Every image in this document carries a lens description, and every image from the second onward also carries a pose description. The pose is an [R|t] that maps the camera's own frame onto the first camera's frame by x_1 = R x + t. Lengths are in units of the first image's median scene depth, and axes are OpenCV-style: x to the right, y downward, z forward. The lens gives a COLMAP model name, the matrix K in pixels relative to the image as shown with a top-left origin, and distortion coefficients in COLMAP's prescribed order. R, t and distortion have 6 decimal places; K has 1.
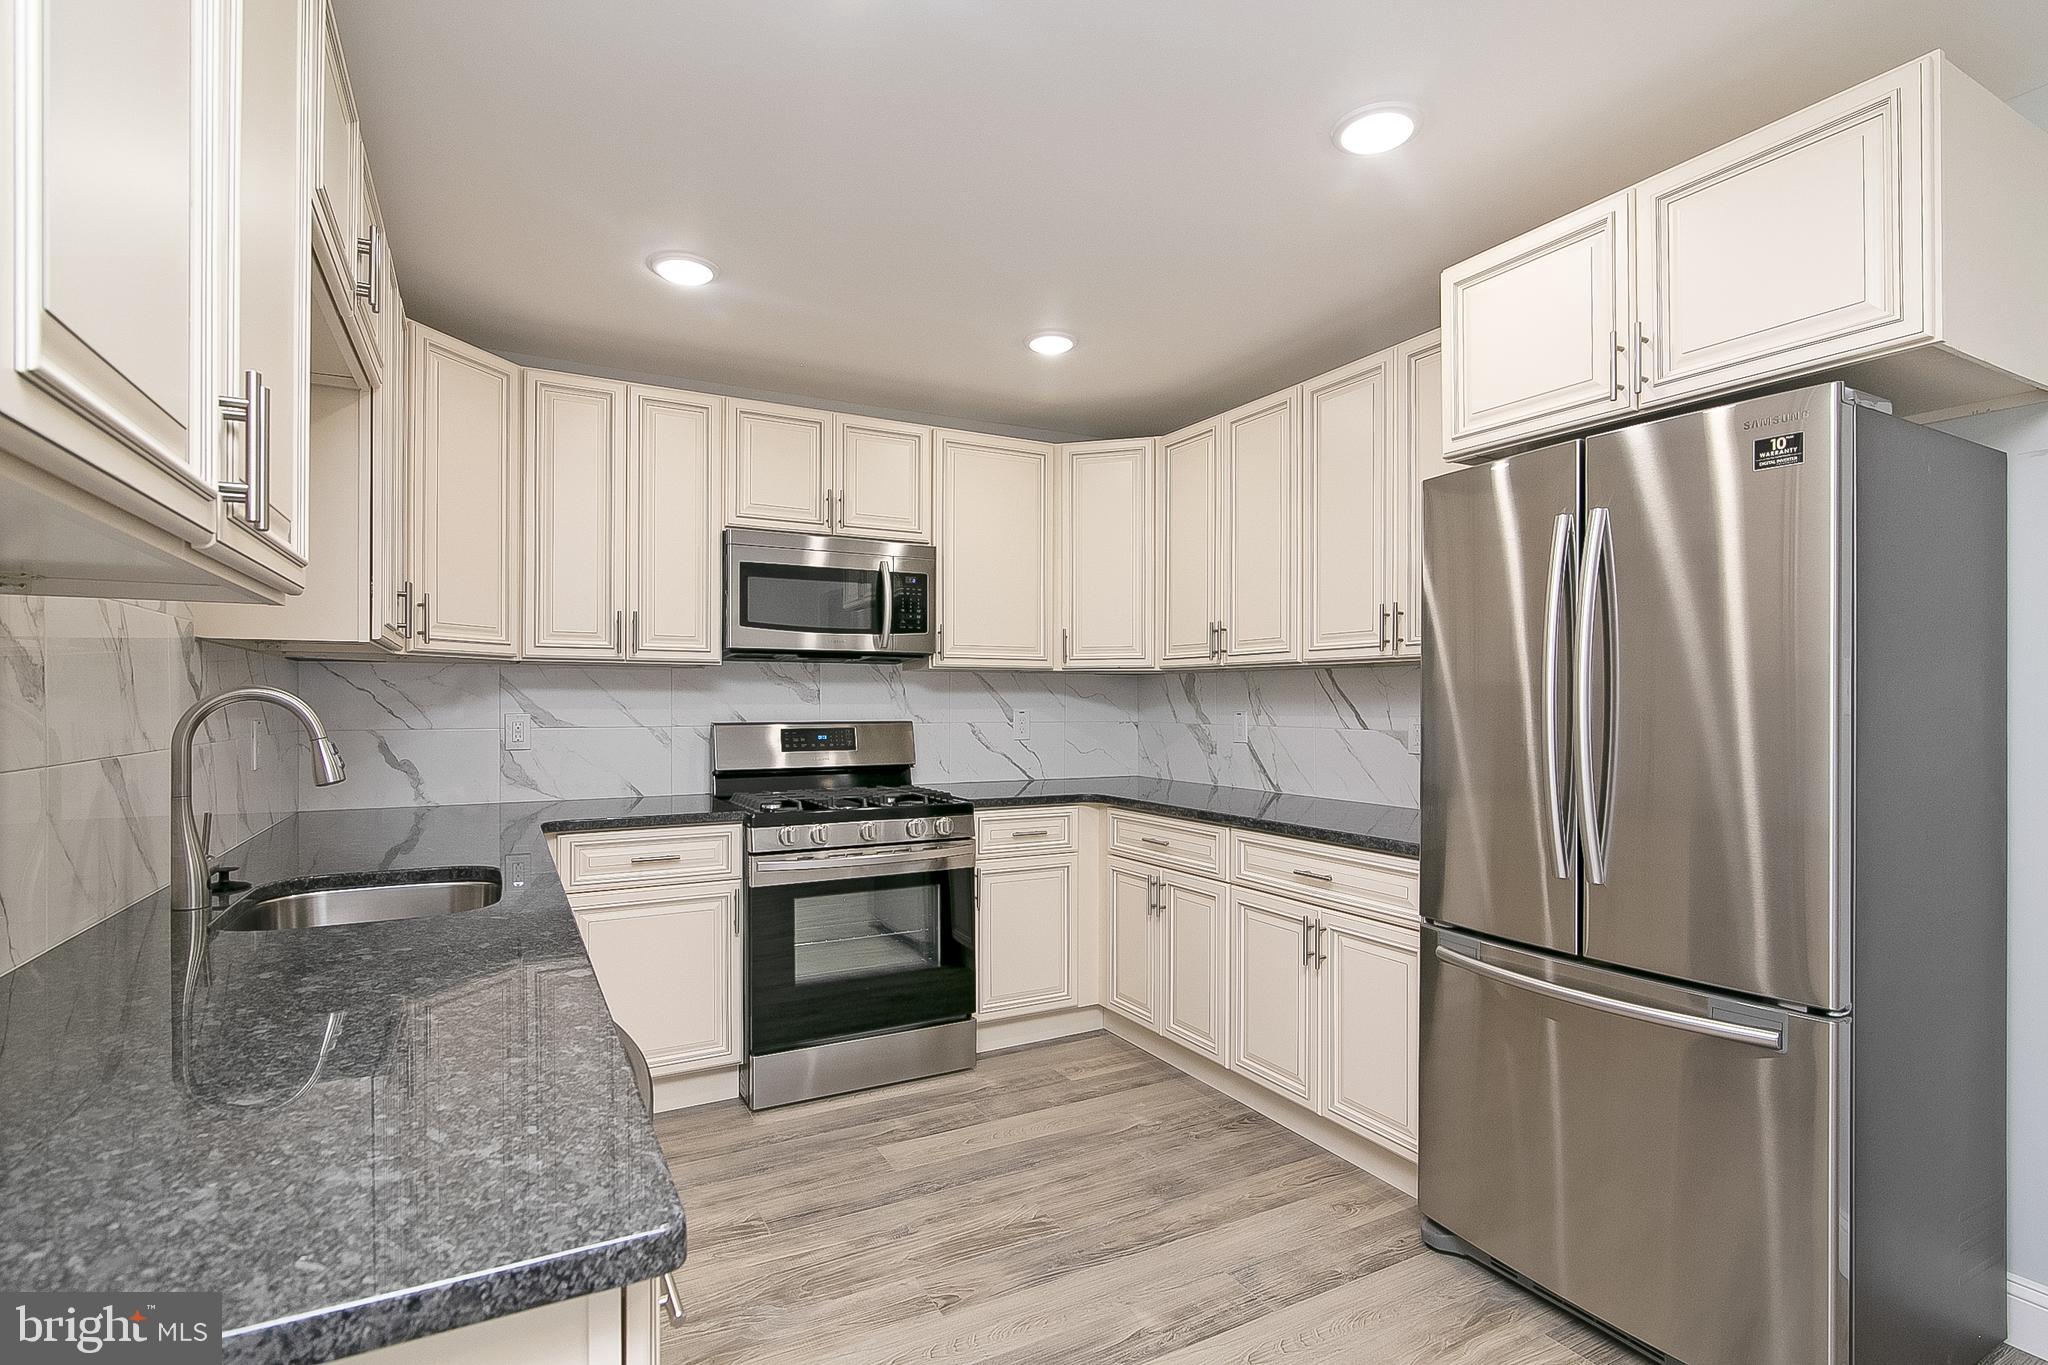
lens RADIAL K [[982.7, 0, 1025.5], [0, 982.7, 695.8], [0, 0, 1]] dist [0.001026, -0.000195]
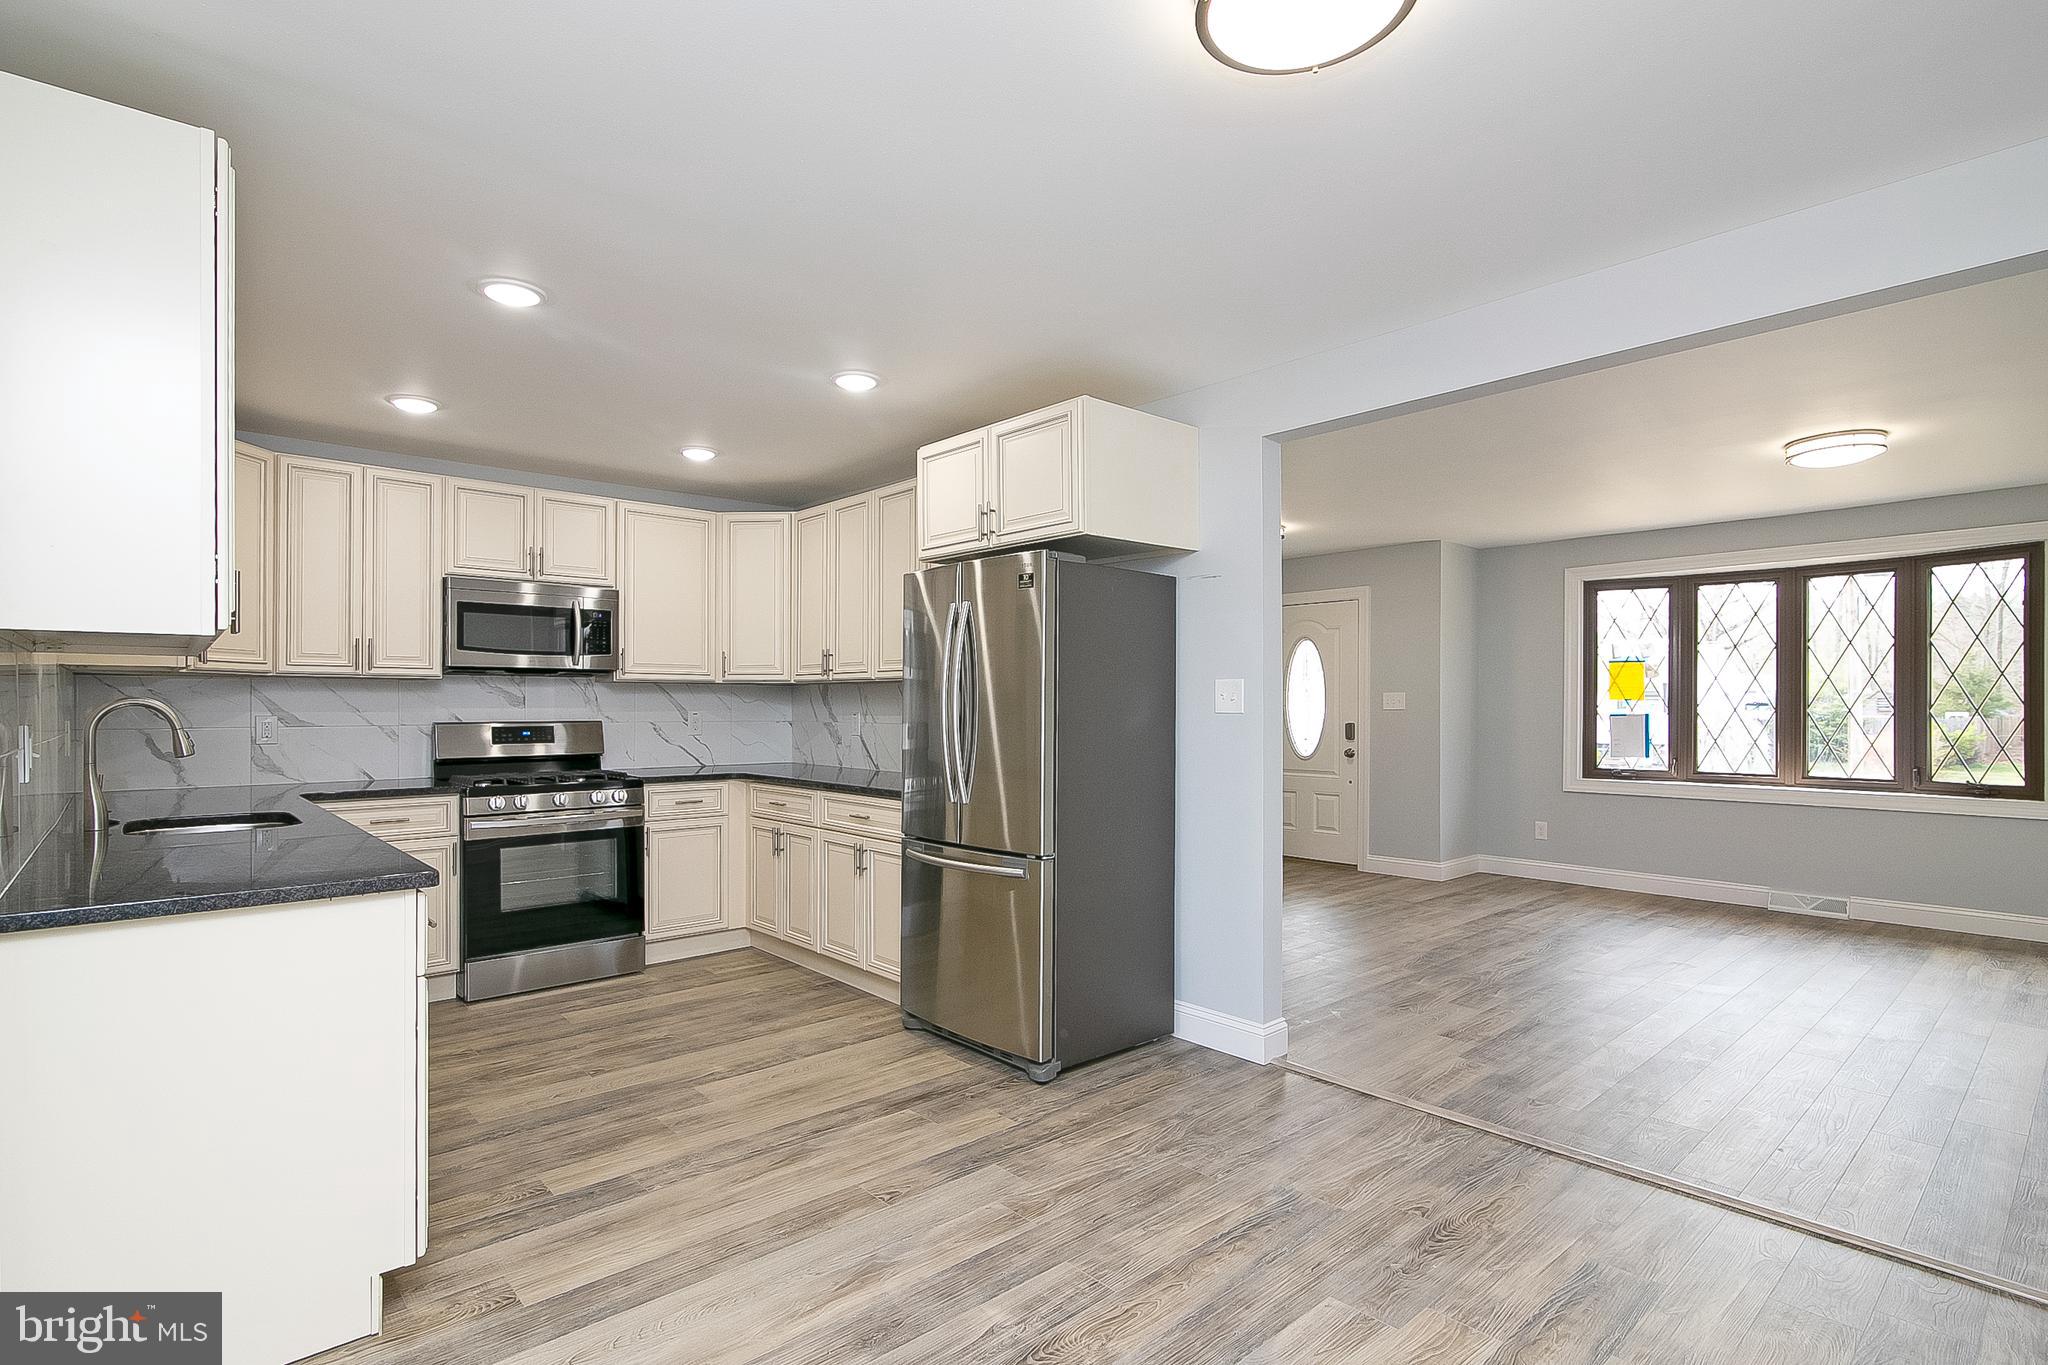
lens RADIAL K [[982.7, 0, 1004.4], [0, 982.7, 698.2], [0, 0, 1]] dist [0.001026, -0.000195]
pose [[0.974749, 0.000392, 0.223301, 0.146122], [-0.000145, 0.999999, -0.001125, -0.003650], [-0.223301, 0.001065, 0.974749, -0.503019]]
